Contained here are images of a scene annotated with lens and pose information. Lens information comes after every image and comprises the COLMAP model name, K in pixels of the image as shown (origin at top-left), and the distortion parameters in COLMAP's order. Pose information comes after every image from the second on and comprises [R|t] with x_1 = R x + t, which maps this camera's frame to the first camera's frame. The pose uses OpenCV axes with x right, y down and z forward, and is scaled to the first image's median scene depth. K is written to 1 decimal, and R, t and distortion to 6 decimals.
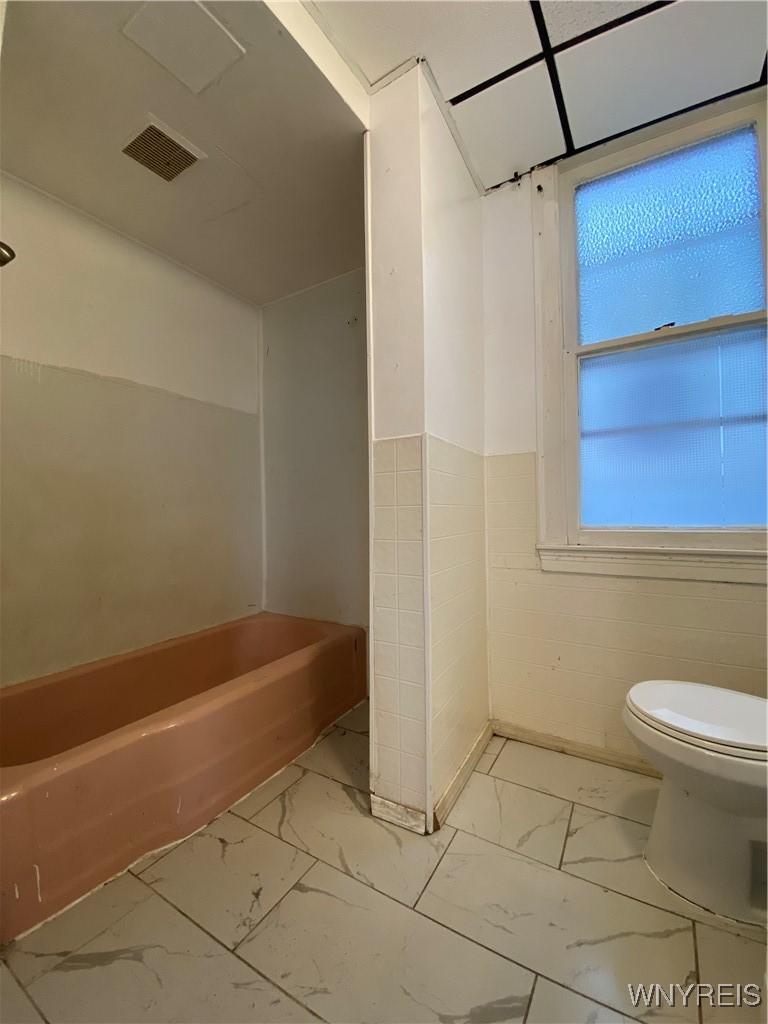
lens RADIAL K [[411.9, 0, 388.5], [0, 411.9, 514.8], [0, 0, 1]] dist [0.011904, -0.015690]
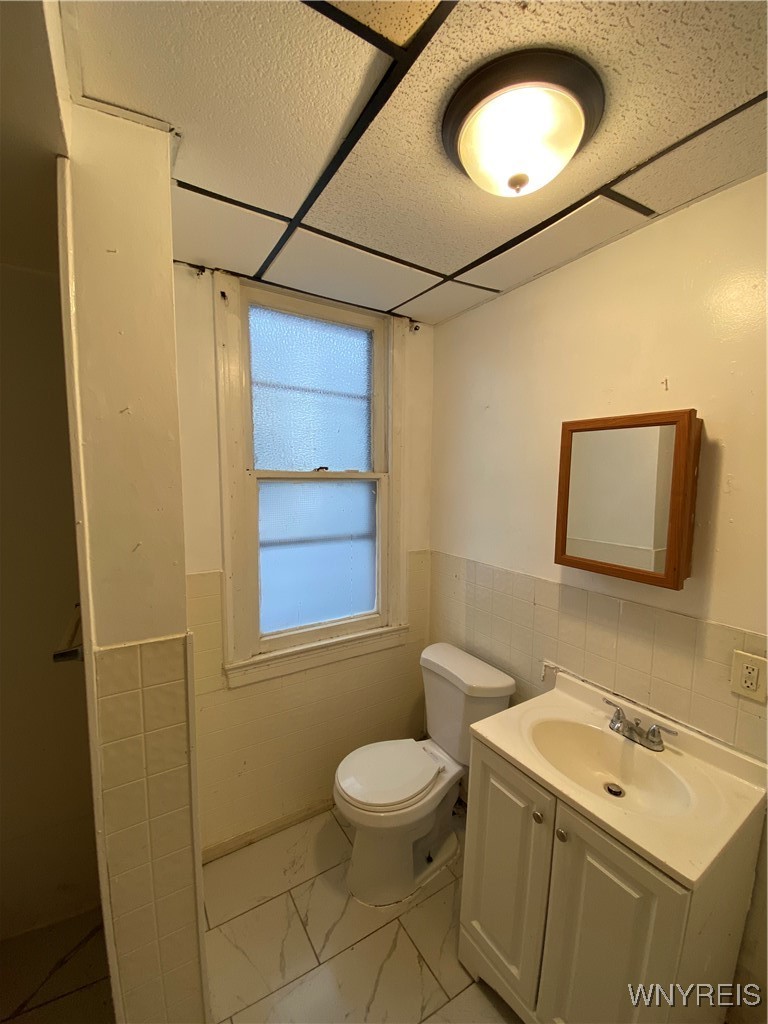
lens RADIAL K [[411.9, 0, 381.3], [0, 411.9, 515.2], [0, 0, 1]] dist [0.011904, -0.015690]
pose [[0.462016, -0.060509, 0.884805, -0.399113], [-0.008424, 0.997325, 0.072603, -0.450276], [-0.886832, -0.040997, 0.460270, 0.286576]]
